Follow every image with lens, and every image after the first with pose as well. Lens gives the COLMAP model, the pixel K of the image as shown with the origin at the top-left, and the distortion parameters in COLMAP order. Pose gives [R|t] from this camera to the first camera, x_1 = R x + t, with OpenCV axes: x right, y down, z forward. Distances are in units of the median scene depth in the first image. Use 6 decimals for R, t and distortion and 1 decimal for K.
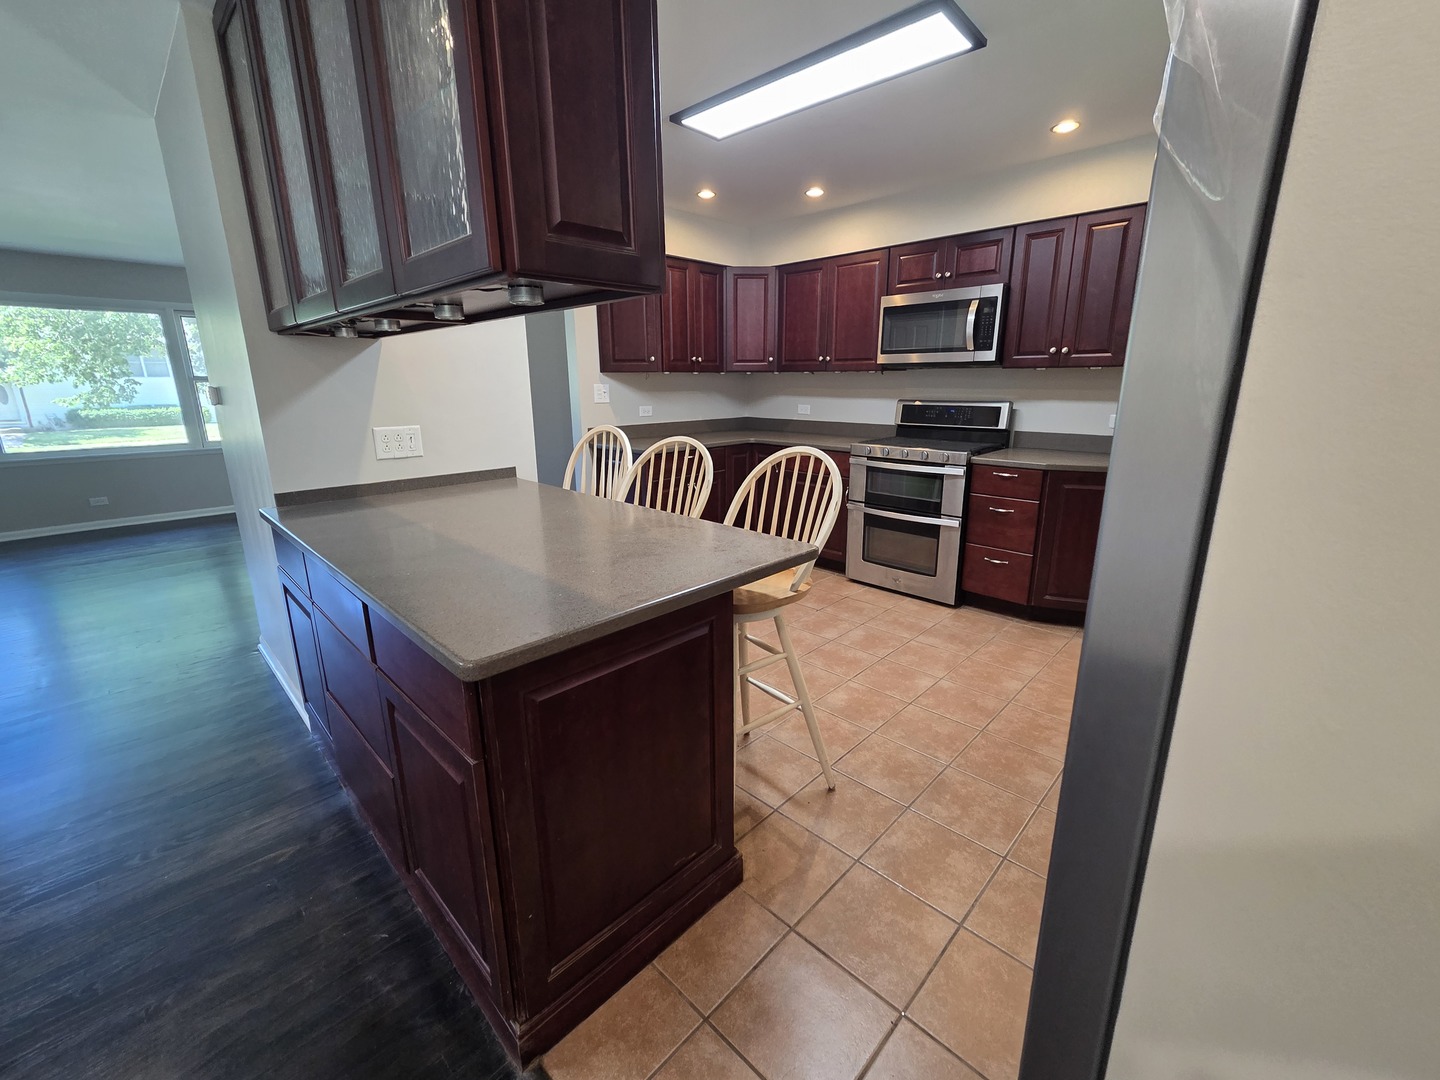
lens RADIAL K [[595.9, 0, 726.4], [0, 595.9, 531.6], [0, 0, 1]] dist [0.001556, -0.000202]
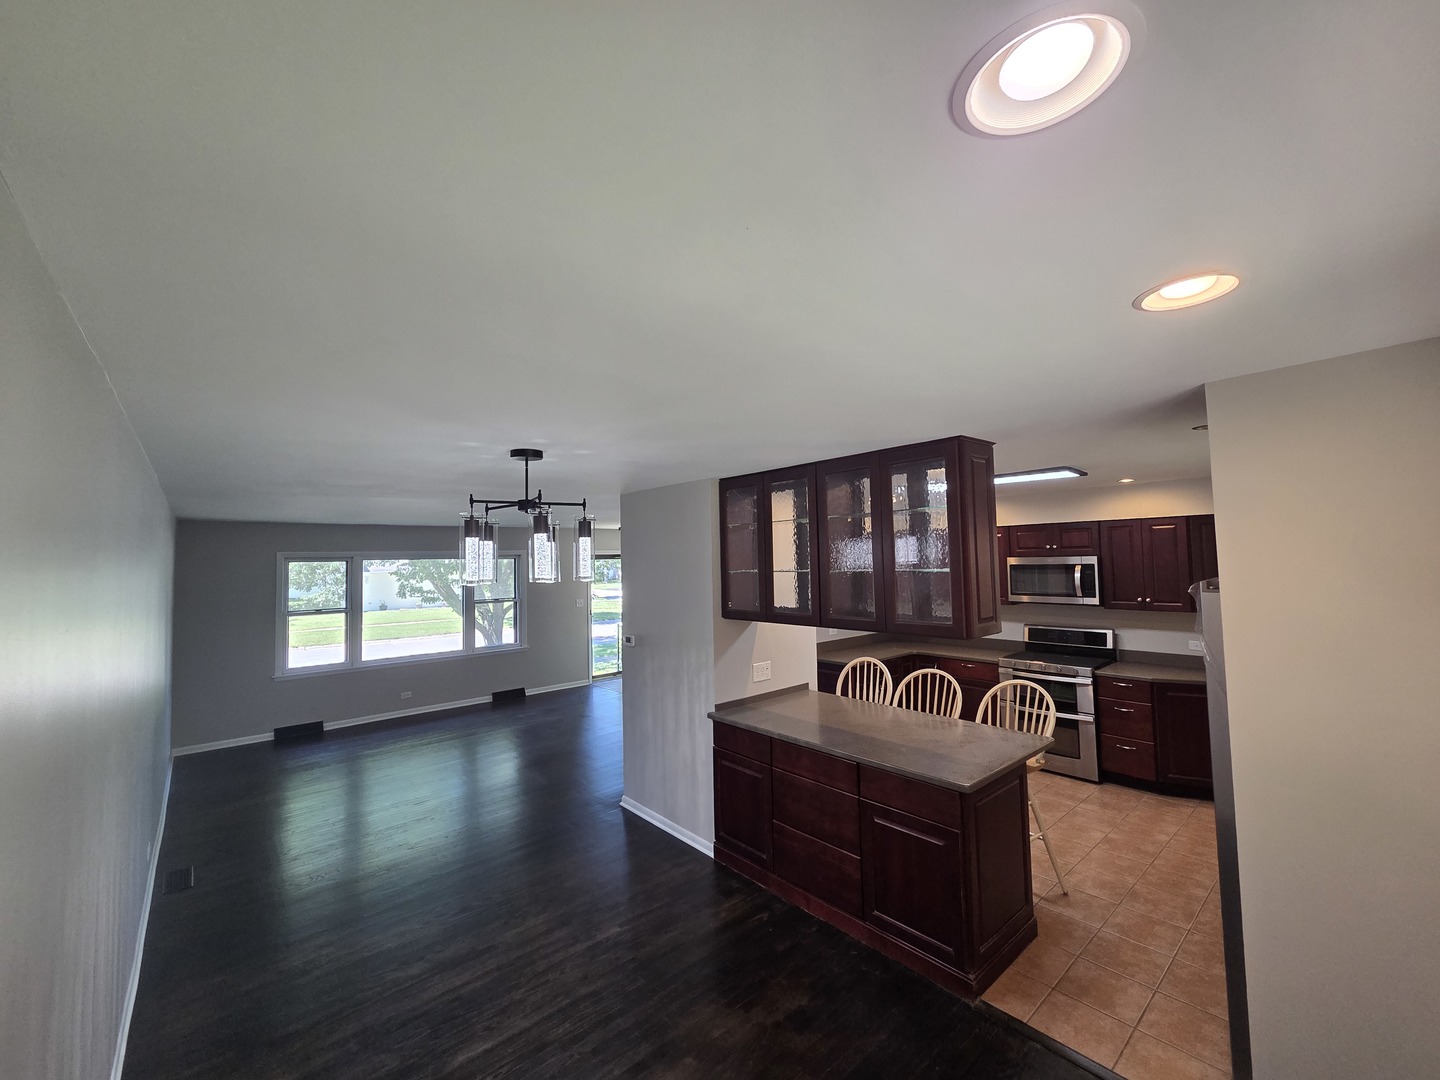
lens RADIAL K [[595.9, 0, 726.4], [0, 595.9, 531.6], [0, 0, 1]] dist [0.001556, -0.000202]
pose [[0.996717, -0.019583, -0.078563, -0.361013], [-0.004266, 0.956262, -0.292479, -0.021237], [0.080855, 0.291854, 0.953039, -0.553662]]
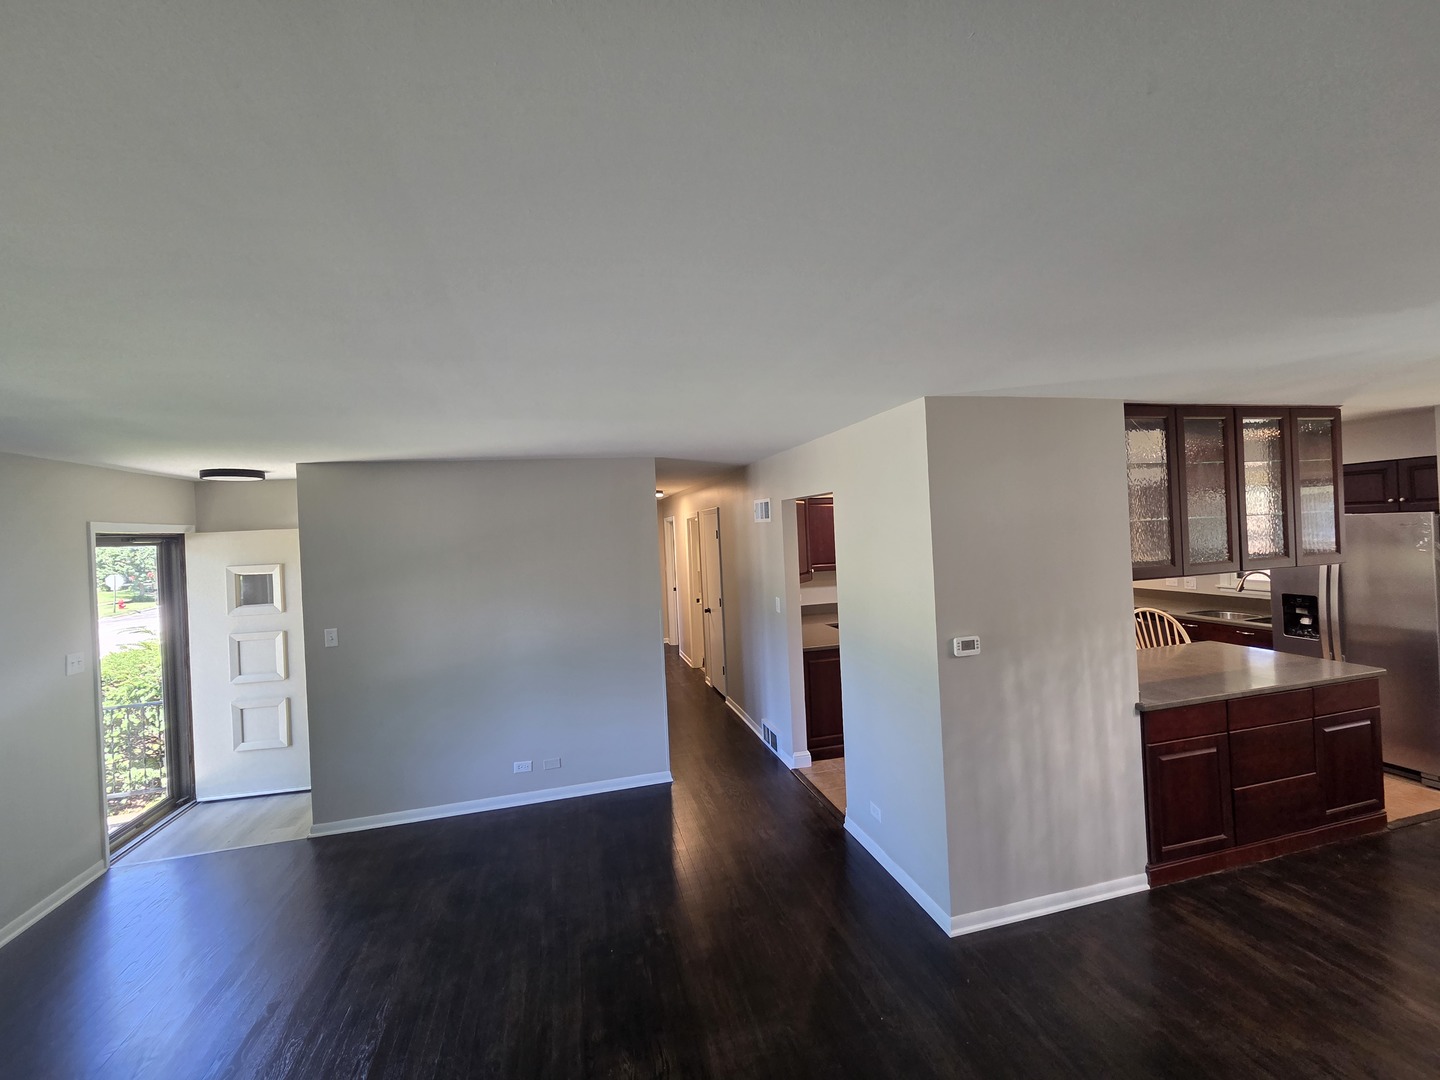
lens RADIAL K [[589.2, 0, 725.1], [0, 589.2, 529.9], [0, 0, 1]] dist [0.000992, -0.000174]
pose [[0.518845, -0.014847, 0.854739, -1.543965], [0.252043, 0.958061, -0.136354, -0.304801], [-0.816868, 0.286178, 0.500827, 0.624497]]
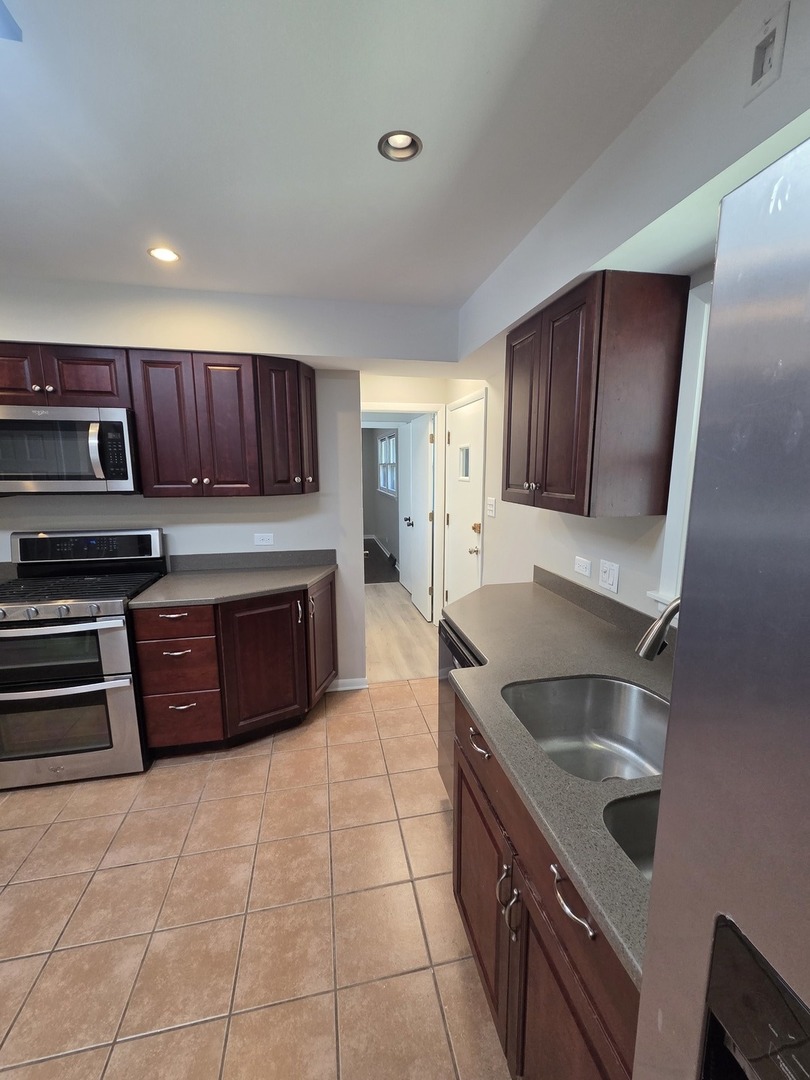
lens RADIAL K [[441.9, 0, 408.9], [0, 441.9, 541.2], [0, 0, 1]] dist [0.000992, -0.000174]
pose [[0.562701, -0.132352, 0.815996, 0.128512], [0.202383, 0.979117, 0.019249, -0.141234], [-0.801504, 0.154313, 0.577736, 0.291333]]
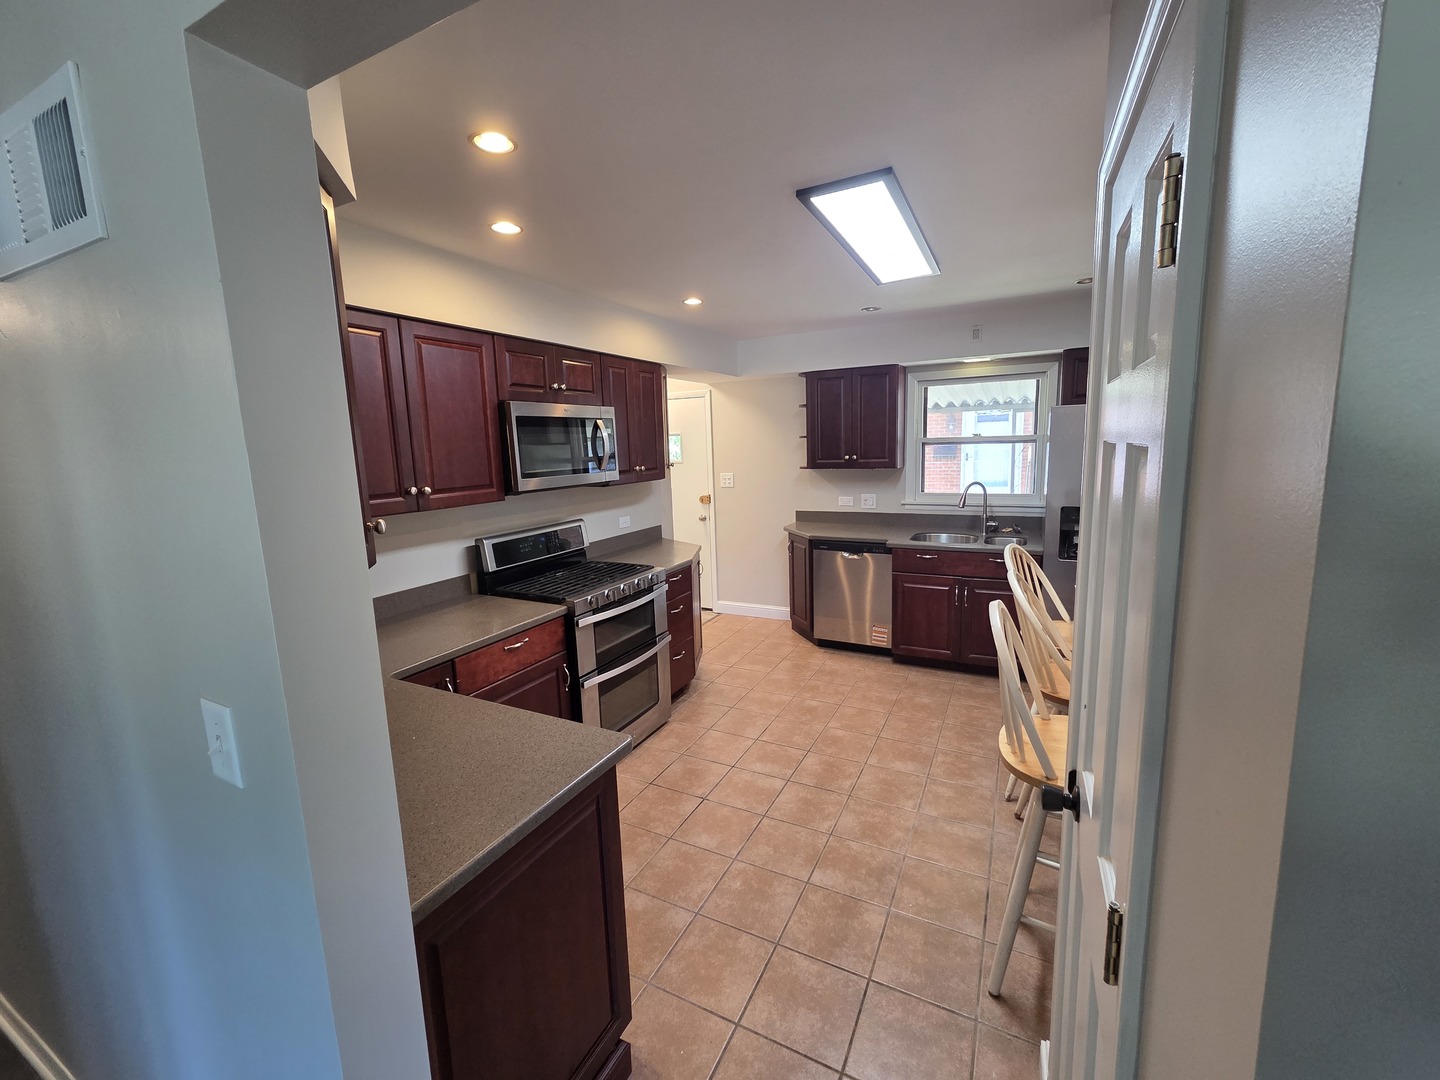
lens RADIAL K [[589.2, 0, 725.1], [0, 589.2, 529.9], [0, 0, 1]] dist [0.000992, -0.000174]
pose [[-0.295854, -0.128089, 0.946606, -0.565896], [0.266114, 0.940686, 0.210459, -0.373062], [-0.917417, 0.314170, -0.244220, 1.115444]]
